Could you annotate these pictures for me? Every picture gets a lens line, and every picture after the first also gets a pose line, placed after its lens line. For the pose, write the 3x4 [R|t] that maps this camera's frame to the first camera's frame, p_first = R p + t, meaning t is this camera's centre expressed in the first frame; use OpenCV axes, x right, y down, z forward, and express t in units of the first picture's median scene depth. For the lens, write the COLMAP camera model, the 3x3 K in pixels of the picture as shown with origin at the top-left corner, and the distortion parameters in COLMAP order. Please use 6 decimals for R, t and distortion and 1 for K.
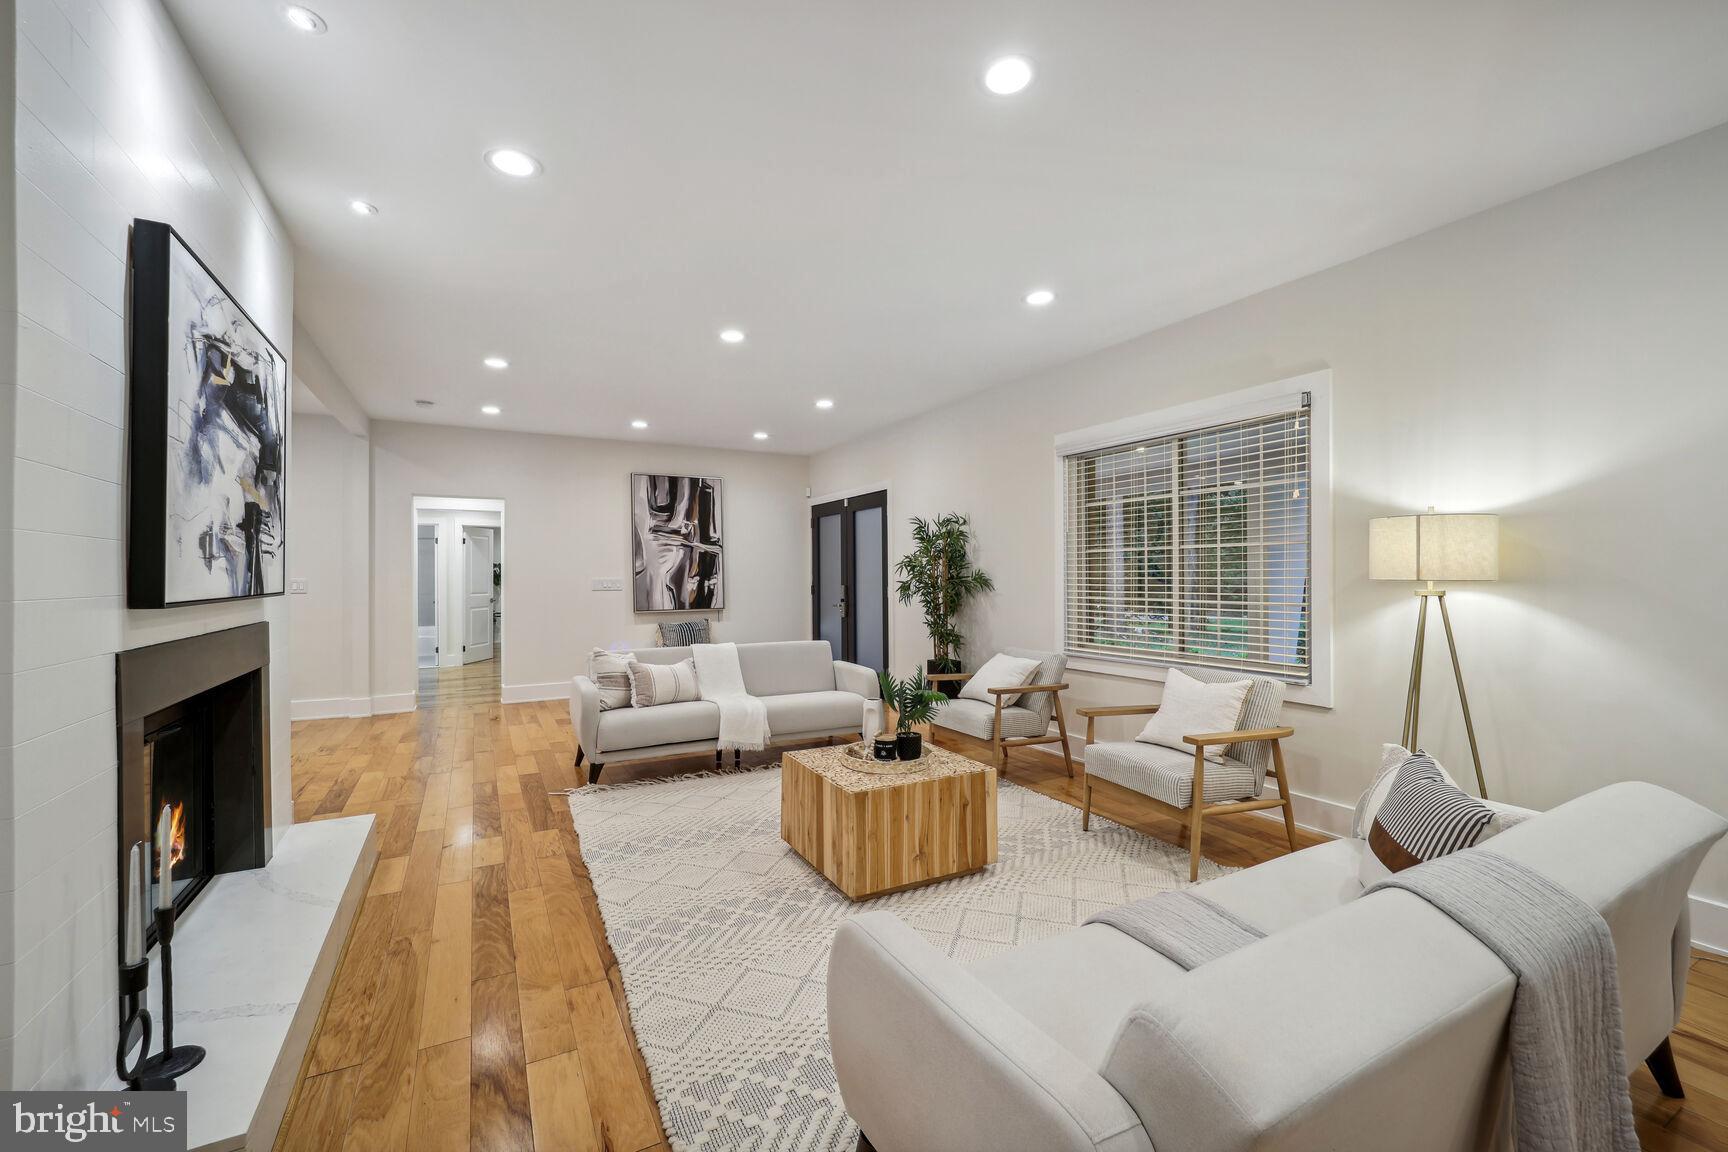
lens RADIAL K [[713.1, 0, 868.5], [0, 713.1, 575.4], [0, 0, 1]] dist [-0.000765, -0.000679]
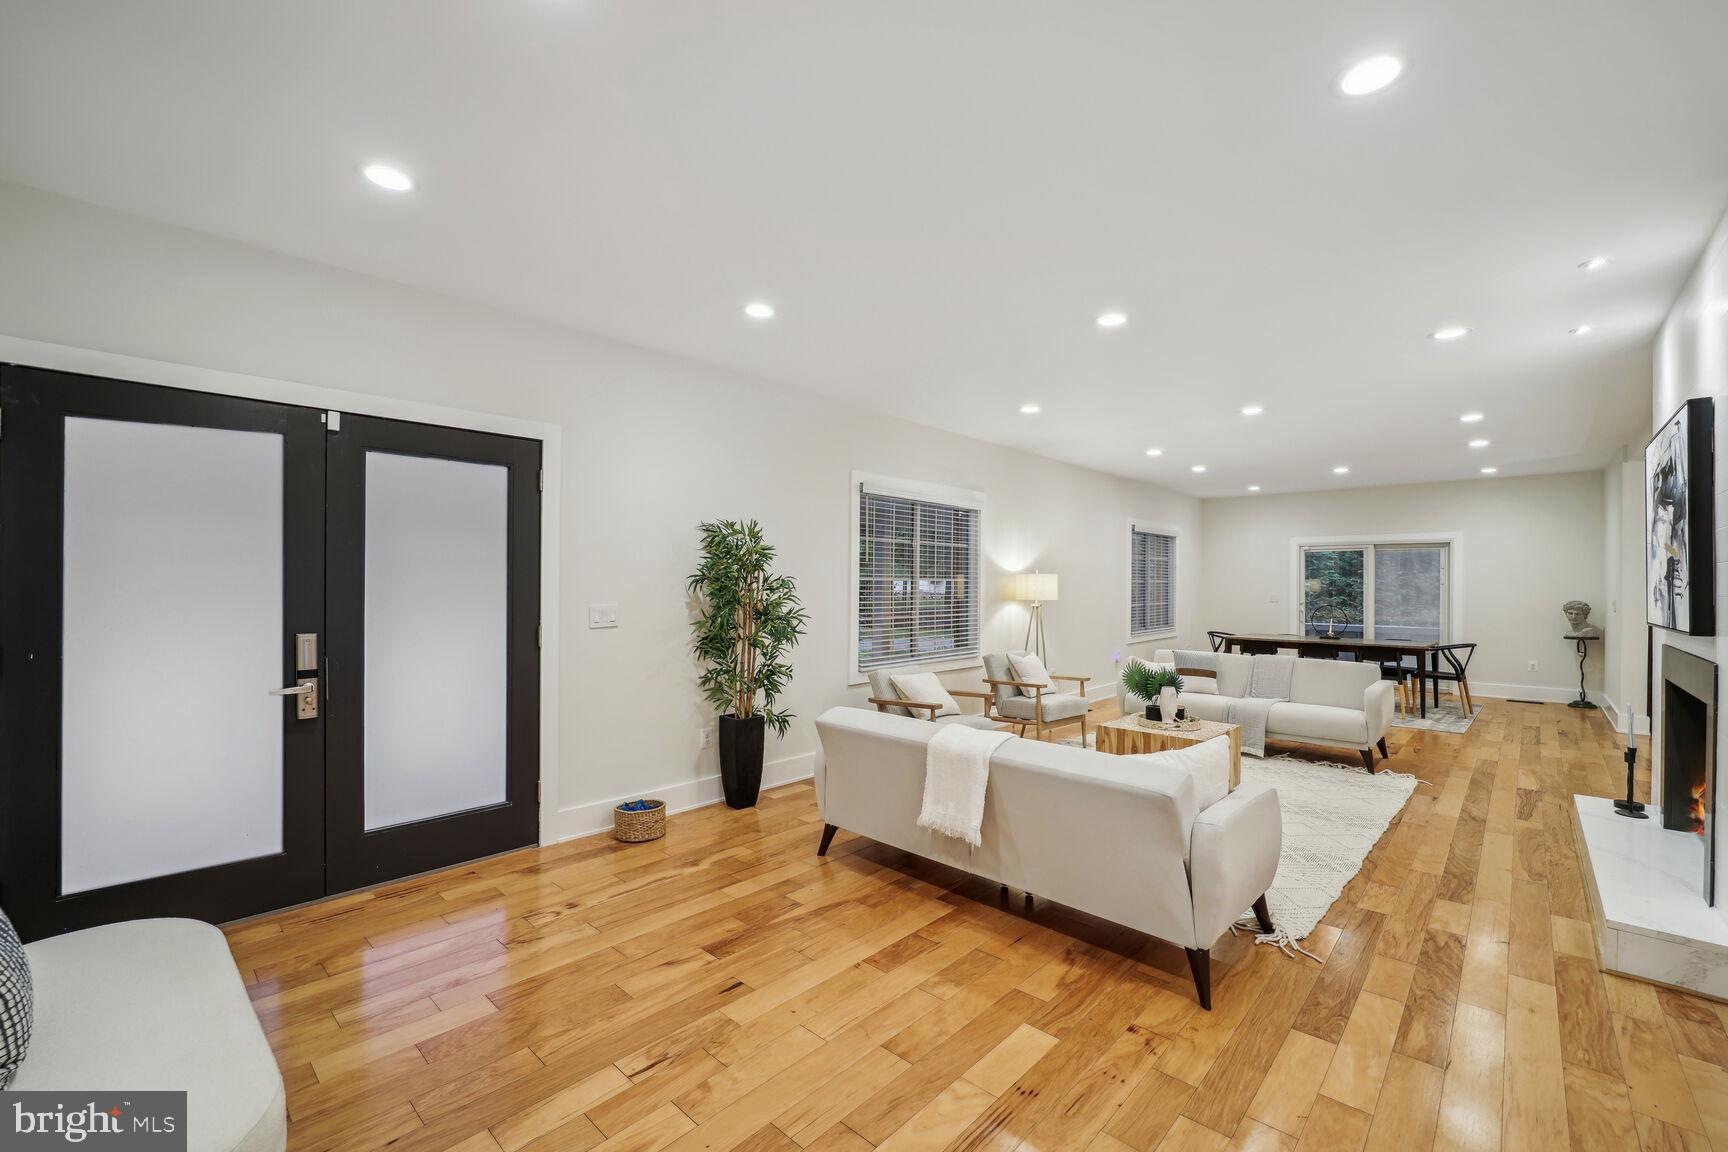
lens RADIAL K [[713.1, 0, 876.1], [0, 713.1, 586.3], [0, 0, 1]] dist [-0.000765, -0.000679]
pose [[-0.322854, 0.003990, 0.946440, -1.342854], [0.001356, 0.999992, -0.003753, -0.038196], [-0.946448, 0.000071, -0.322857, 2.303517]]
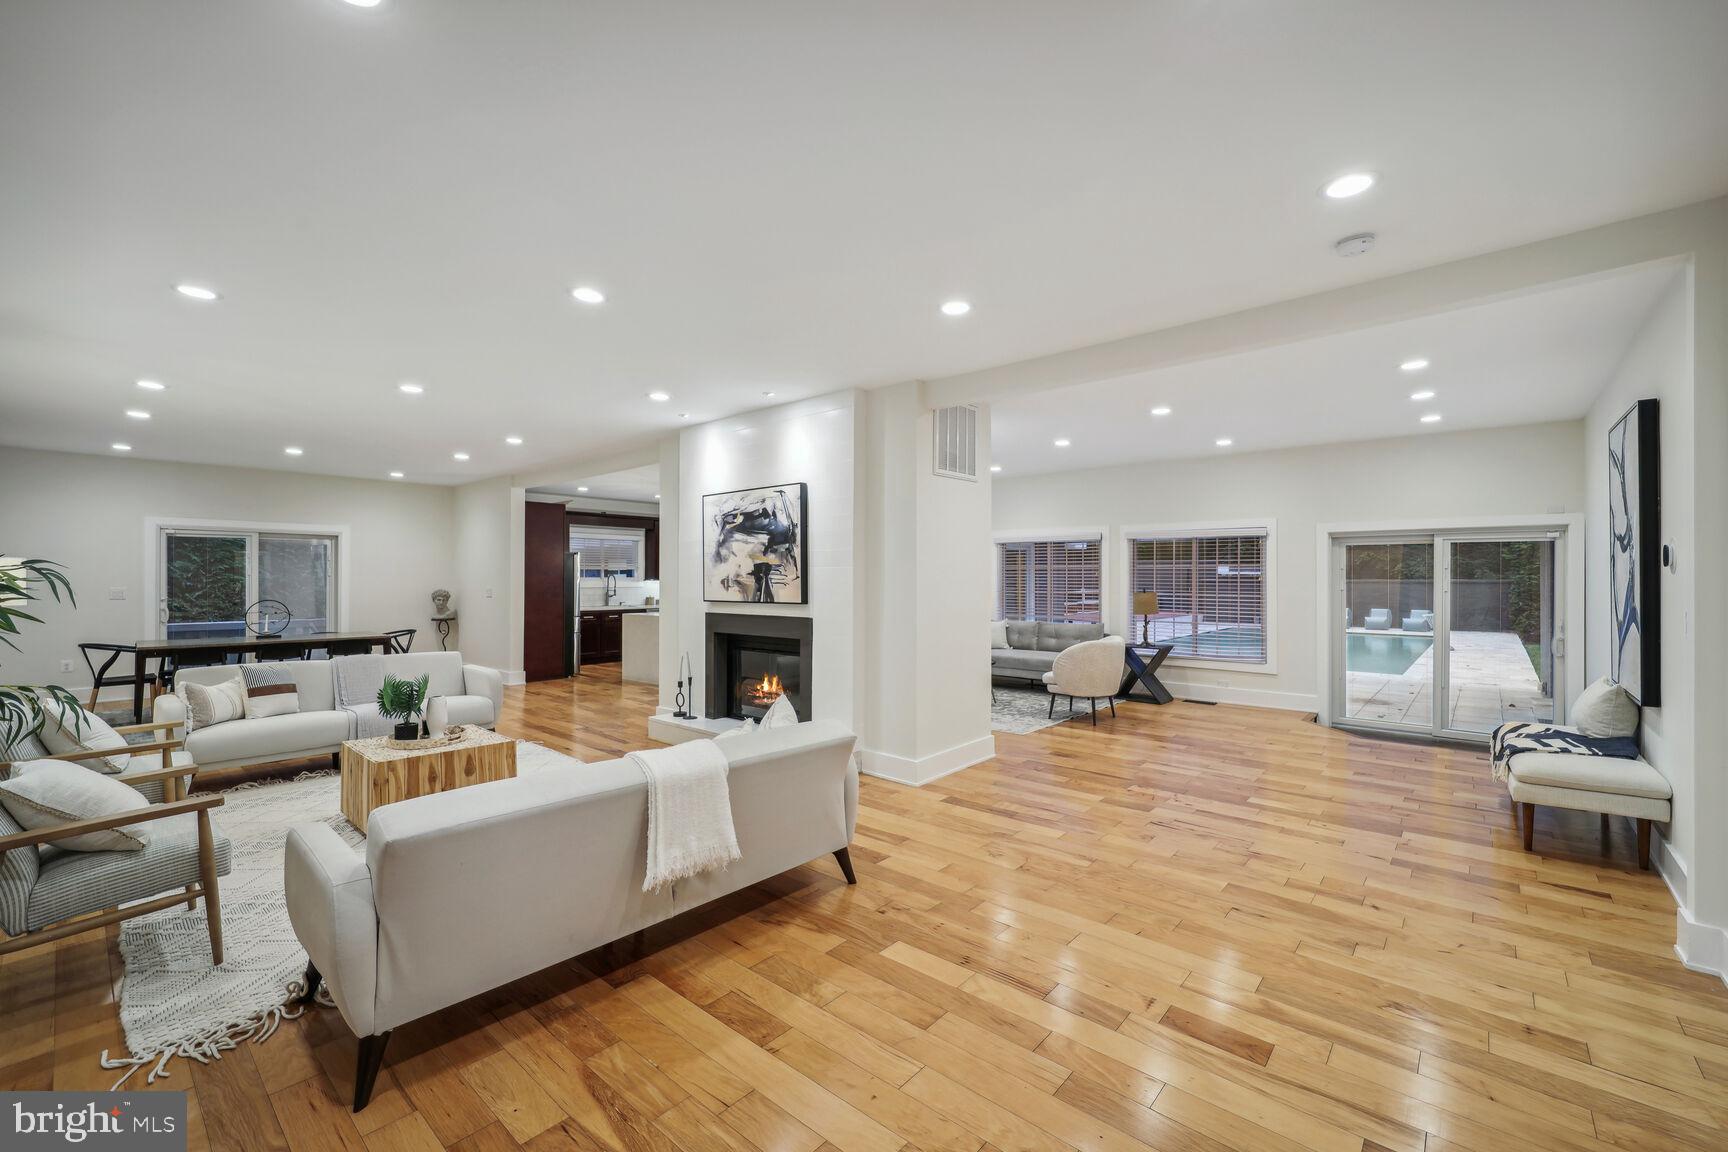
lens RADIAL K [[713.1, 0, 857.0], [0, 713.1, 570.2], [0, 0, 1]] dist [-0.000765, -0.000679]
pose [[-0.937627, -0.001668, -0.347640, -0.277190], [0.002375, 0.999934, -0.011203, -0.041861], [0.347636, -0.011330, -0.937561, 2.762254]]
